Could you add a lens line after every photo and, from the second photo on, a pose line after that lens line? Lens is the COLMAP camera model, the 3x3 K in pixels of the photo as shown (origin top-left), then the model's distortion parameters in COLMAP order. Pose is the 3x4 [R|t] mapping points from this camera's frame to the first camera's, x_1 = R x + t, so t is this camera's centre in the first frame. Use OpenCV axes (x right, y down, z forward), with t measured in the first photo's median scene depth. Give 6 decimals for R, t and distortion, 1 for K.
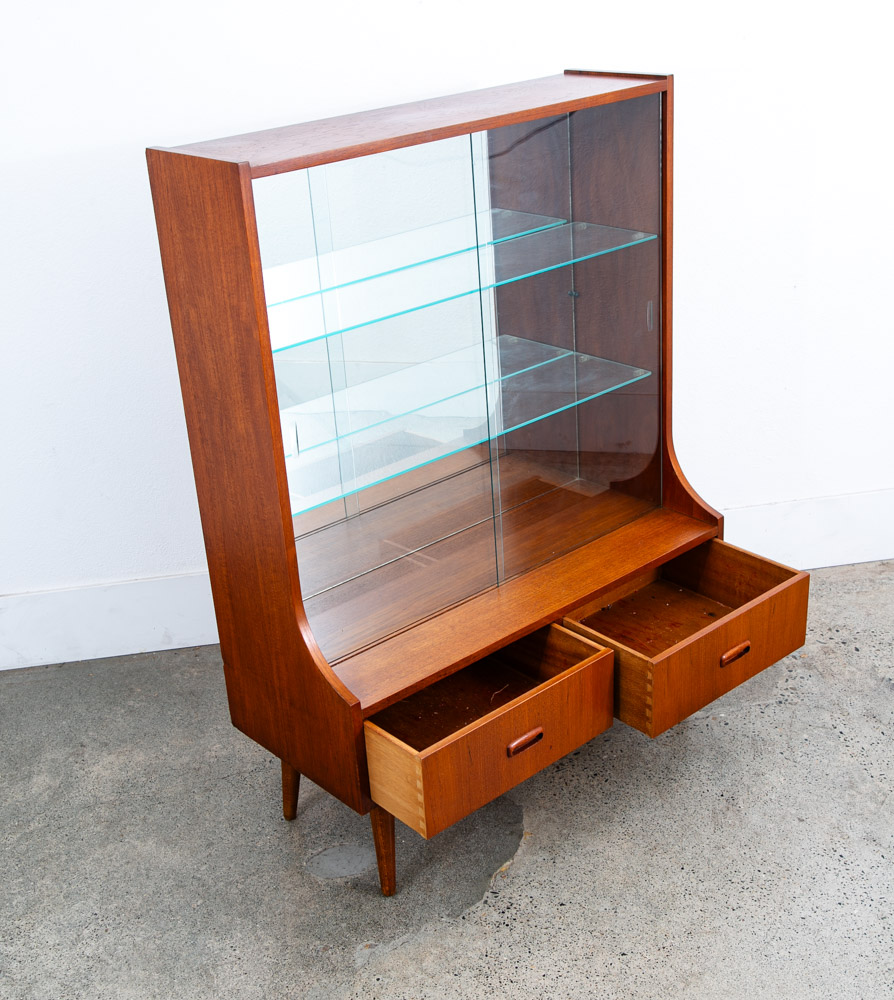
lens RADIAL K [[1358.9, 0, 447.0], [0, 1358.9, 500.0], [0, 0, 1]] dist [-0.009829, 0.043700]
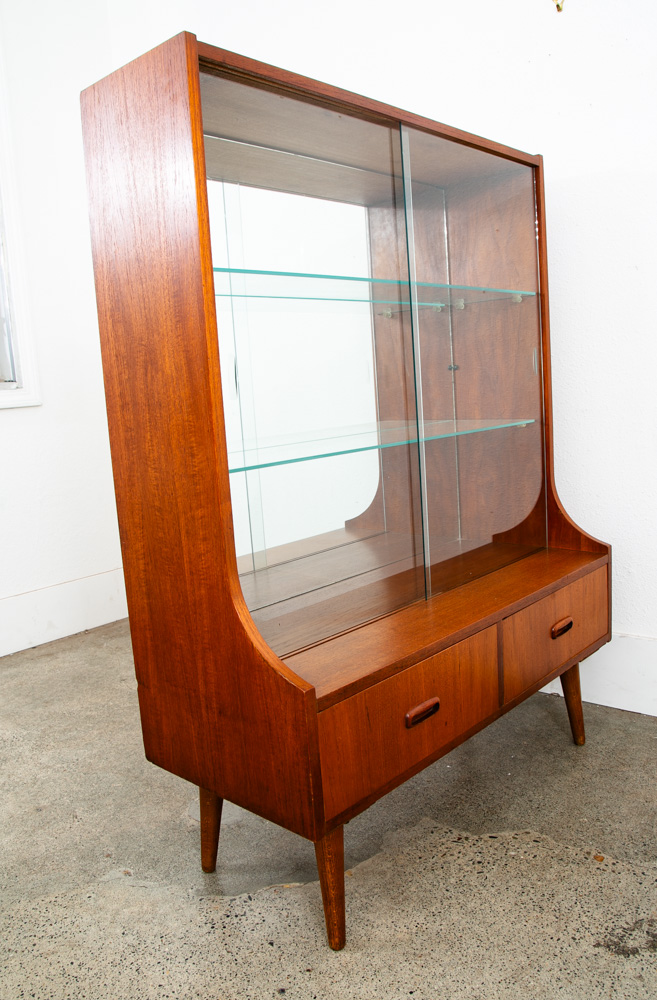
lens RADIAL K [[782.9, 0, 339.5], [0, 782.9, 501.1], [0, 0, 1]] dist [-0.112348, 0.042591]
pose [[0.993762, -0.015864, 0.110387, -0.090669], [0.045147, 0.962322, -0.268140, 0.153145], [-0.101974, 0.271451, 0.957035, 0.488219]]
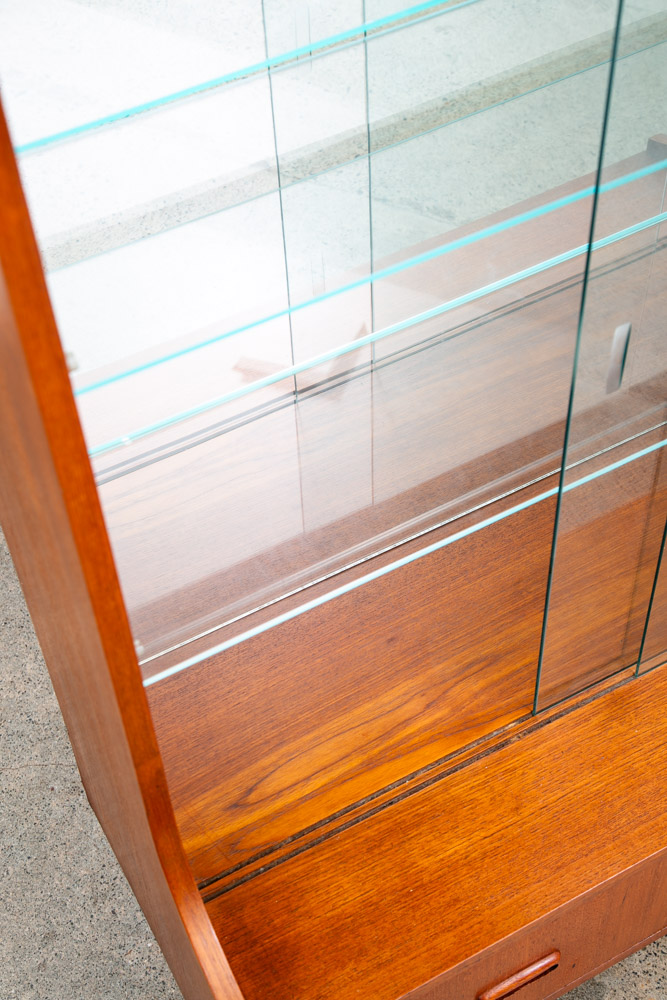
lens RADIAL K [[1480.8, 0, 333.5], [0, 1480.8, 500.0], [0, 0, 1]] dist [0.156873, -0.020270]
pose [[0.976500, 0.181481, -0.116239, -0.017705], [-0.110879, 0.885552, 0.451114, -0.232553], [0.184805, -0.427625, 0.884864, 0.583509]]
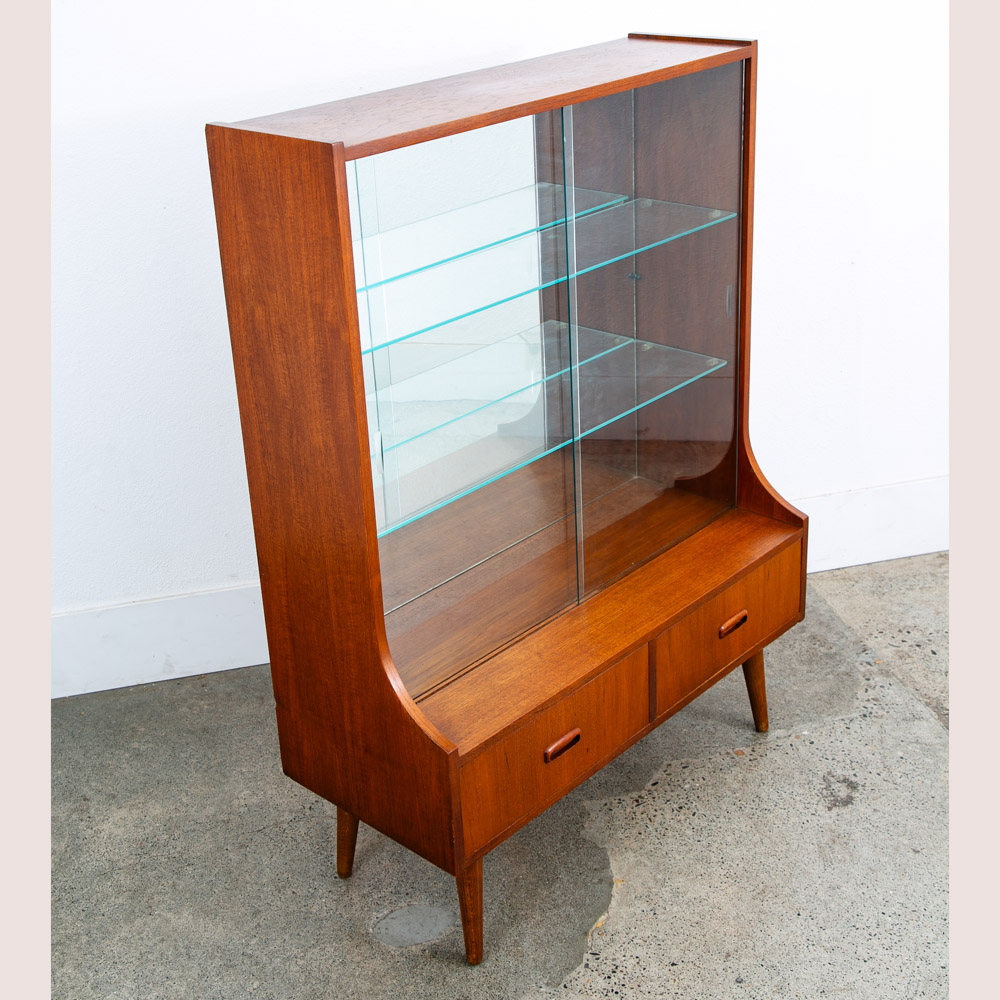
lens RADIAL K [[1442.1, 0, 494.6], [0, 1442.1, 426.7], [0, 0, 1]] dist [0.020111, 0.040475]
pose [[0.994691, -0.021692, 0.100597, -0.119562], [0.024784, 0.999255, -0.029592, -0.028874], [-0.099880, 0.031928, 0.994487, 0.057080]]
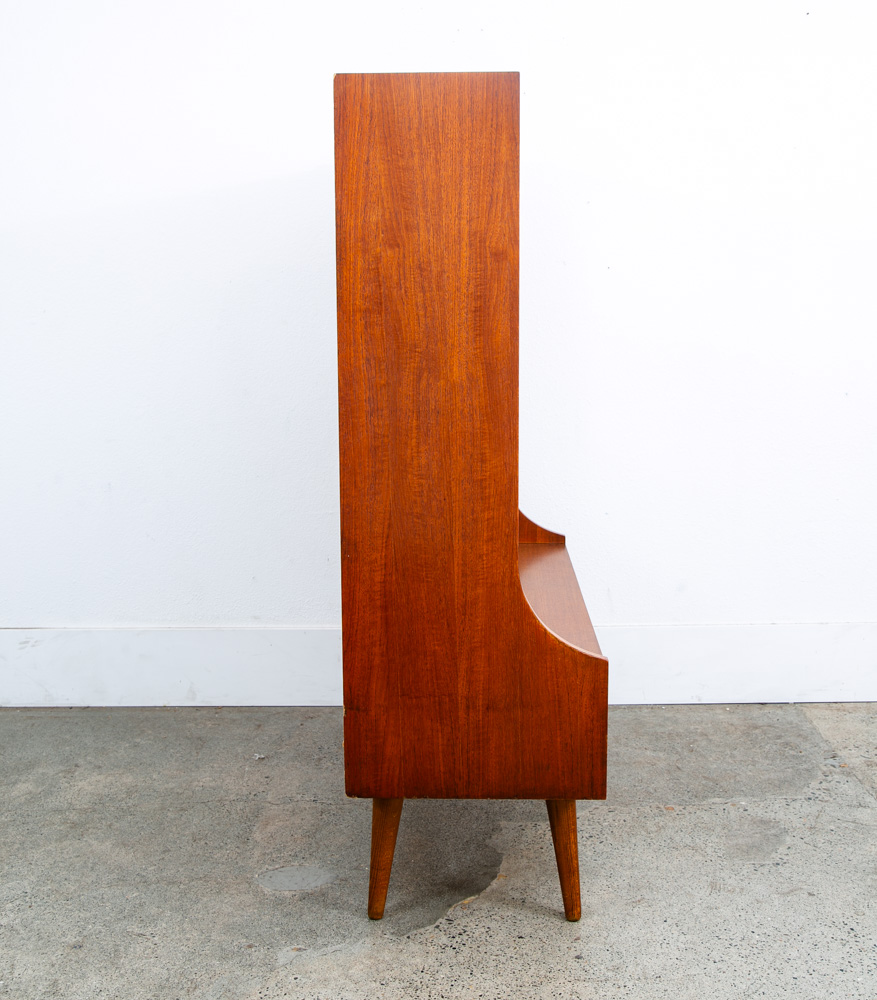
lens RADIAL K [[1253.8, 0, 440.8], [0, 1253.8, 460.7], [0, 0, 1]] dist [-0.018098, 0.052794]
pose [[0.682494, -0.041509, 0.729712, -0.701926], [0.262439, 0.945723, -0.191661, 0.143236], [-0.682149, 0.322312, 0.656344, 0.435116]]
